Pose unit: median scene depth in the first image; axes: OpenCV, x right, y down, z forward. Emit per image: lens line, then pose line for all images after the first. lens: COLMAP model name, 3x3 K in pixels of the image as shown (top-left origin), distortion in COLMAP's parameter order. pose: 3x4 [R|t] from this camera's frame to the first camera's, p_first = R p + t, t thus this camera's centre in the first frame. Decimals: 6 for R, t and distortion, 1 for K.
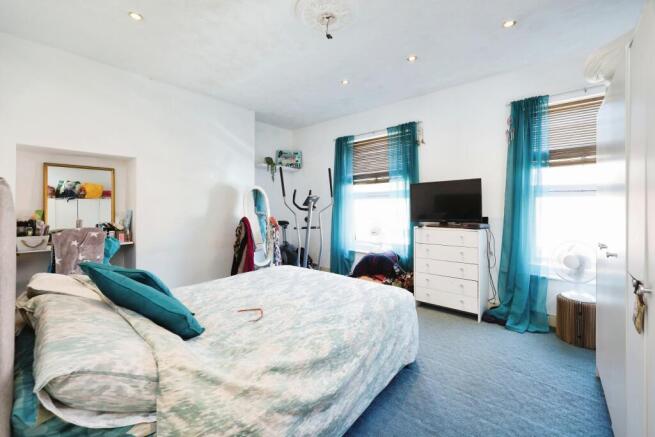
lens RADIAL K [[264.9, 0, 325.4], [0, 264.9, 207.9], [0, 0, 1]] dist [-0.001657, 0.000018]
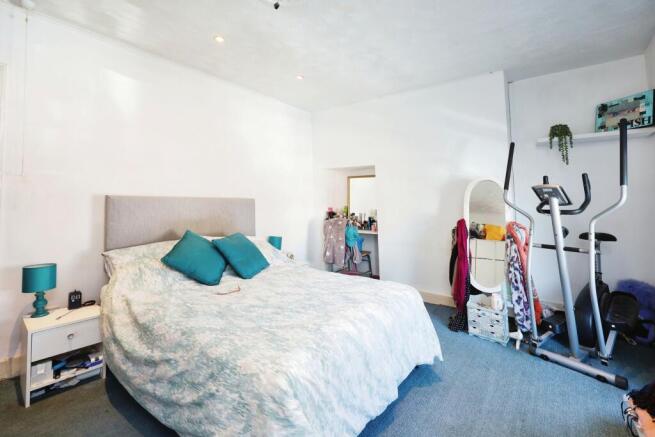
lens RADIAL K [[264.9, 0, 325.4], [0, 264.9, 207.9], [0, 0, 1]] dist [-0.001657, 0.000018]
pose [[0.143470, 0.025035, -0.989338, 0.837901], [-0.011322, 0.999656, 0.023654, -0.024246], [0.989590, 0.007808, 0.143704, 1.024524]]
